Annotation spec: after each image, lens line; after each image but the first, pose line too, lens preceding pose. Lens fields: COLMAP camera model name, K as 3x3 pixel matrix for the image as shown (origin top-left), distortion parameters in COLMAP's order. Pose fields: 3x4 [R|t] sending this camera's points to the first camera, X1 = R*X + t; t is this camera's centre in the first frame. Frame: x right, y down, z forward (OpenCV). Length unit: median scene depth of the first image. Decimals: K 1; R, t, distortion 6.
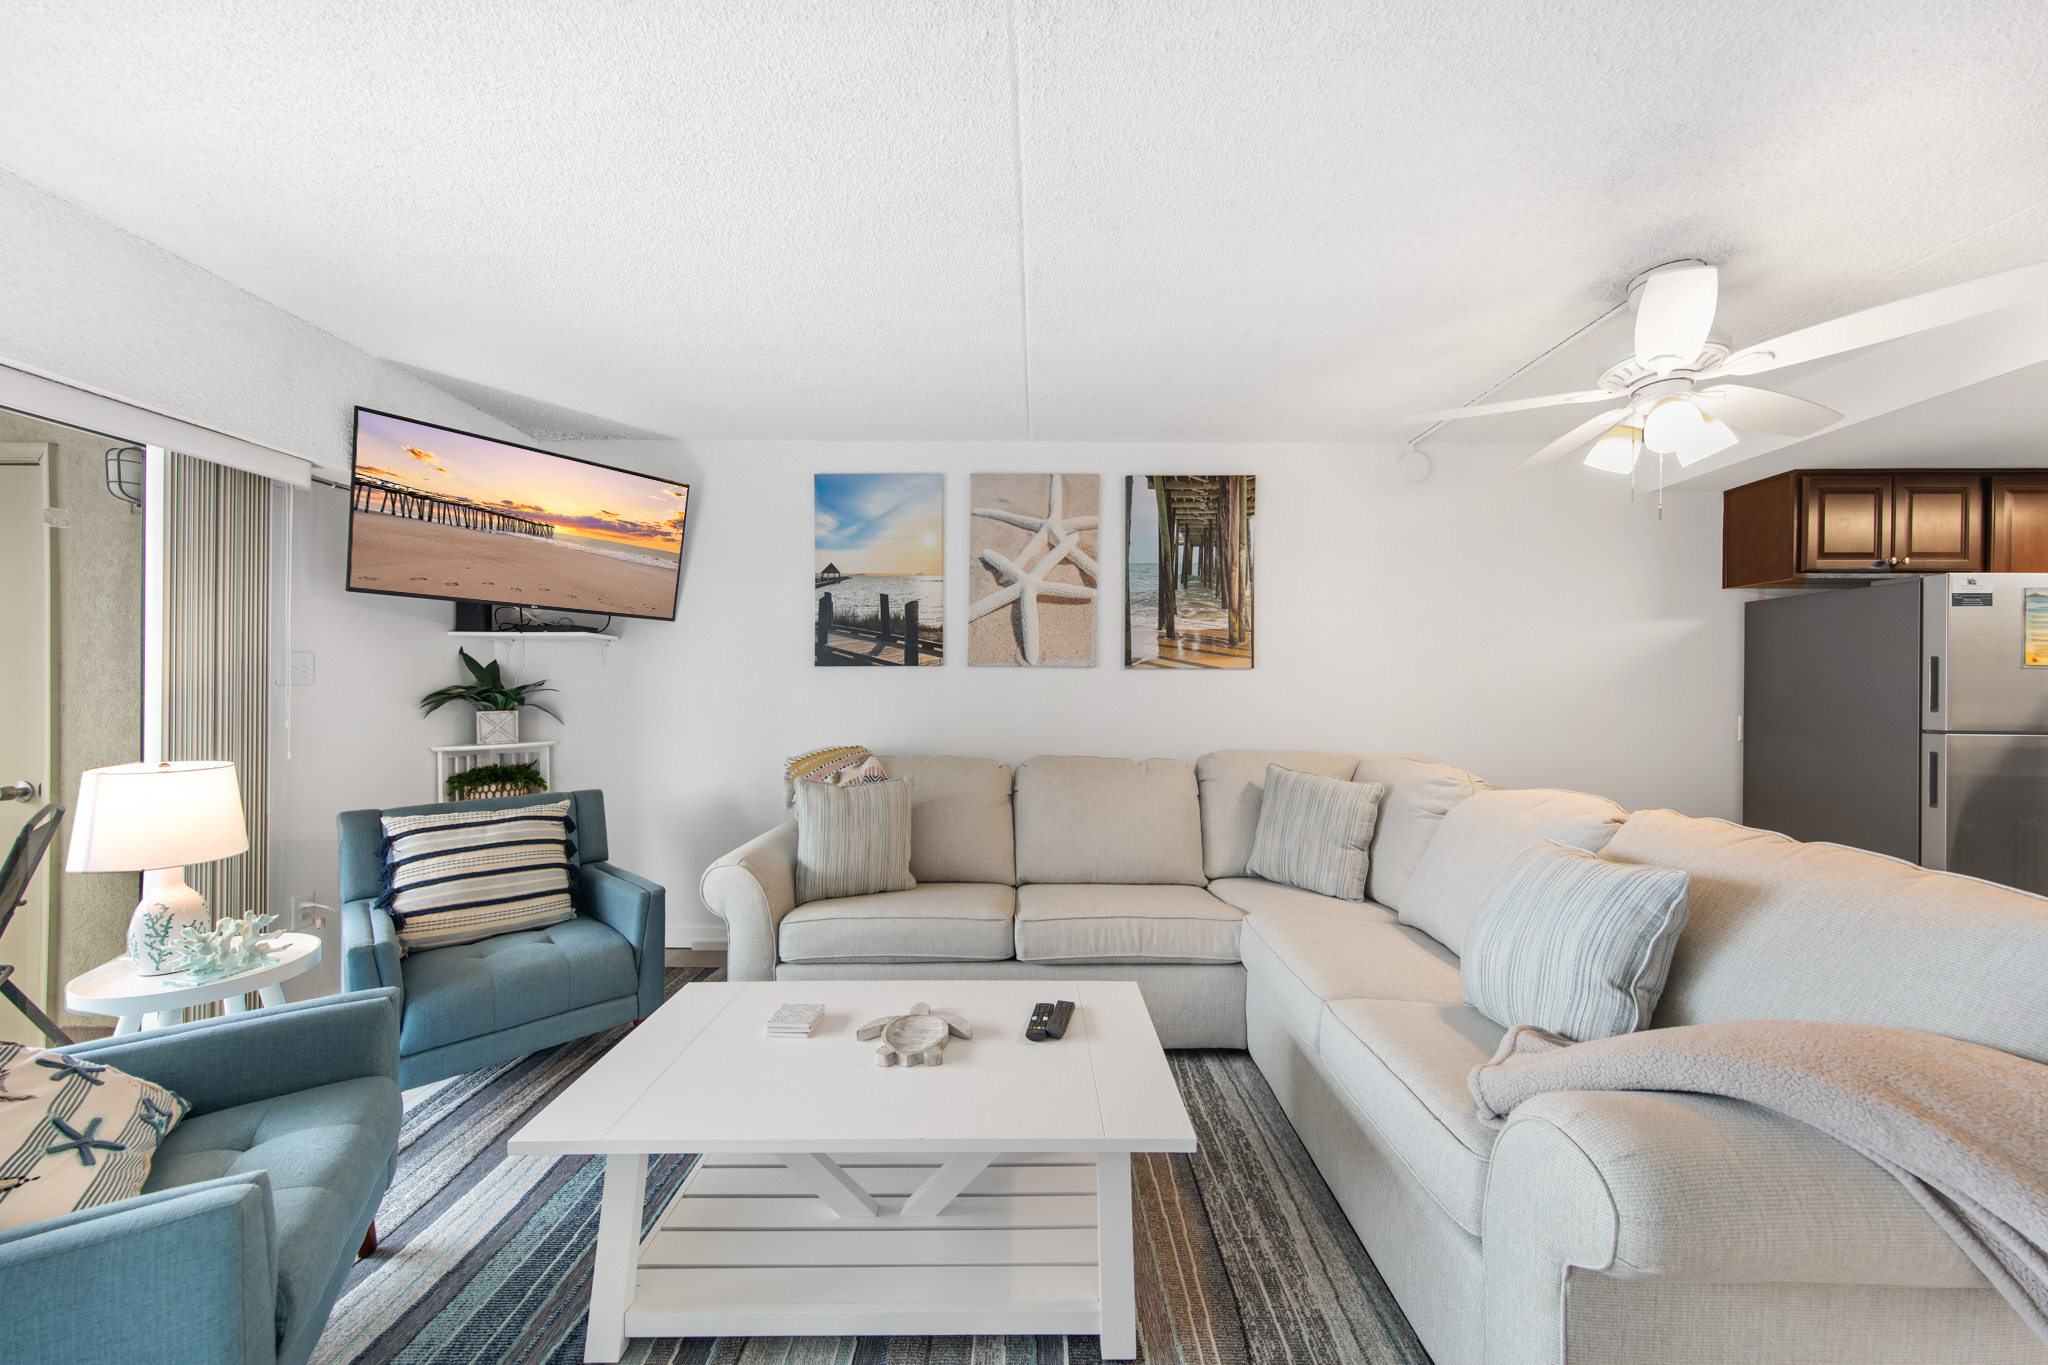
lens RADIAL K [[691.4, 0, 1044.0], [0, 691.4, 691.4], [0, 0, 1]] dist [0.004817, -0.000085]
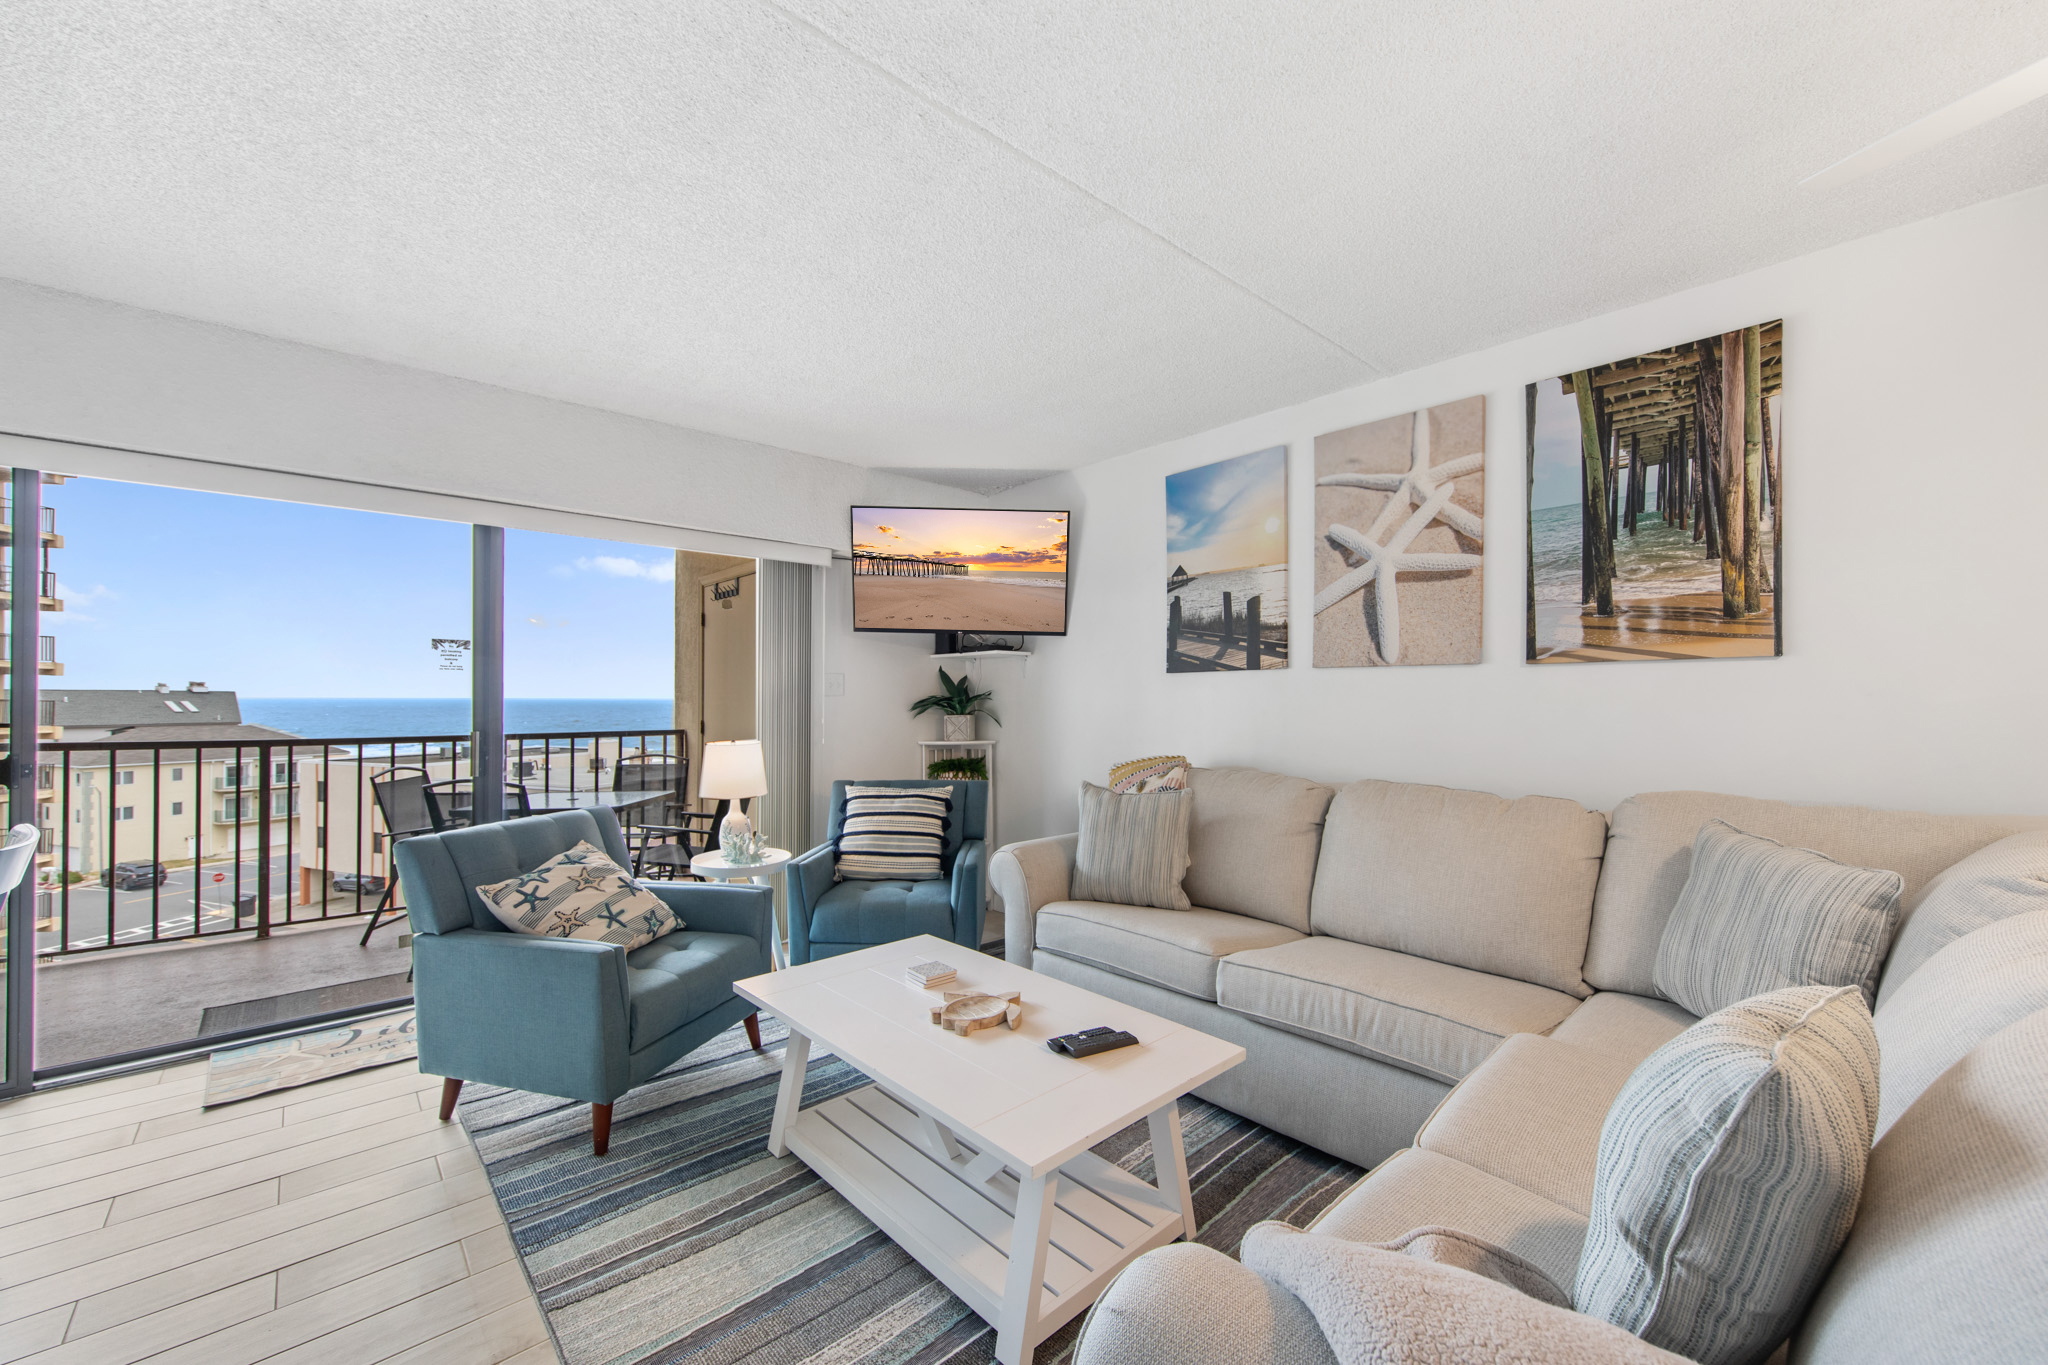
lens RADIAL K [[816.9, 0, 1046.1], [0, 816.9, 696.6], [0, 0, 1]] dist [0.009577, -0.001871]
pose [[0.678722, -0.005230, -0.734376, 0.414189], [0.000081, 0.999975, -0.007046, 0.005178], [0.734395, 0.004723, 0.678706, 0.099623]]
